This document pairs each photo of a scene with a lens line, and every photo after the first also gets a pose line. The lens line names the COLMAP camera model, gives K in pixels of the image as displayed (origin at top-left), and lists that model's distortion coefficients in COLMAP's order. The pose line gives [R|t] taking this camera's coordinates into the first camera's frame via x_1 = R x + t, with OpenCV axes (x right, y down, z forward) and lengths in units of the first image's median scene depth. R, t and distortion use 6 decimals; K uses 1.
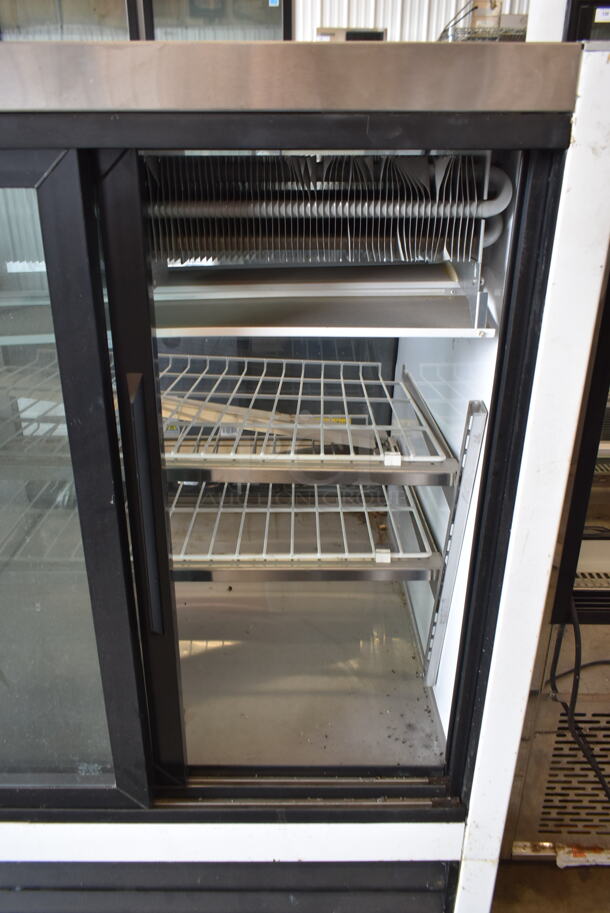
lens RADIAL K [[682.0, 0, 305.0], [0, 682.0, 456.5], [0, 0, 1]] dist [0.047074, -0.052405]
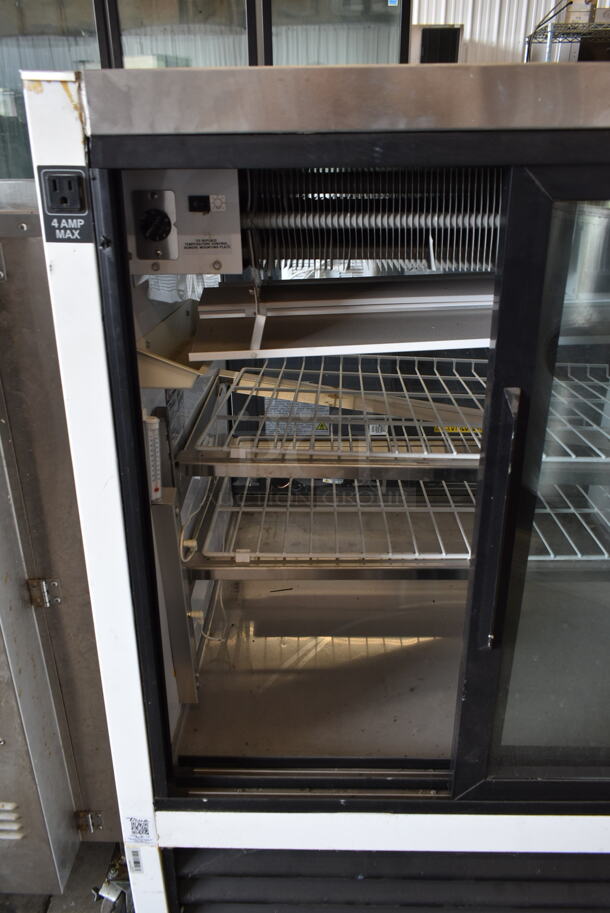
lens RADIAL K [[661.3, 0, 312.4], [0, 661.3, 446.9], [0, 0, 1]] dist [-0.012924, 0.001237]
pose [[0.999408, -0.005630, -0.033949, -0.373297], [0.005015, 0.999823, -0.018152, 0.003955], [0.034045, 0.017971, 0.999259, 0.006536]]
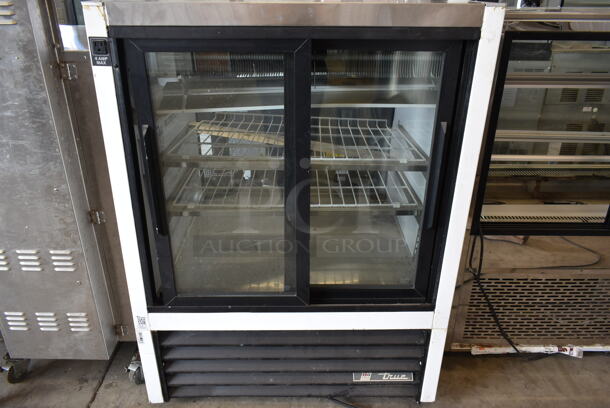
lens RADIAL K [[441.8, 0, 308.3], [0, 441.8, 197.6], [0, 0, 1]] dist [-0.012924, 0.001237]
pose [[0.999993, -0.002961, 0.002270, -0.158241], [0.002913, 0.999774, 0.021062, 0.084271], [-0.002332, -0.021056, 0.999776, -0.396377]]
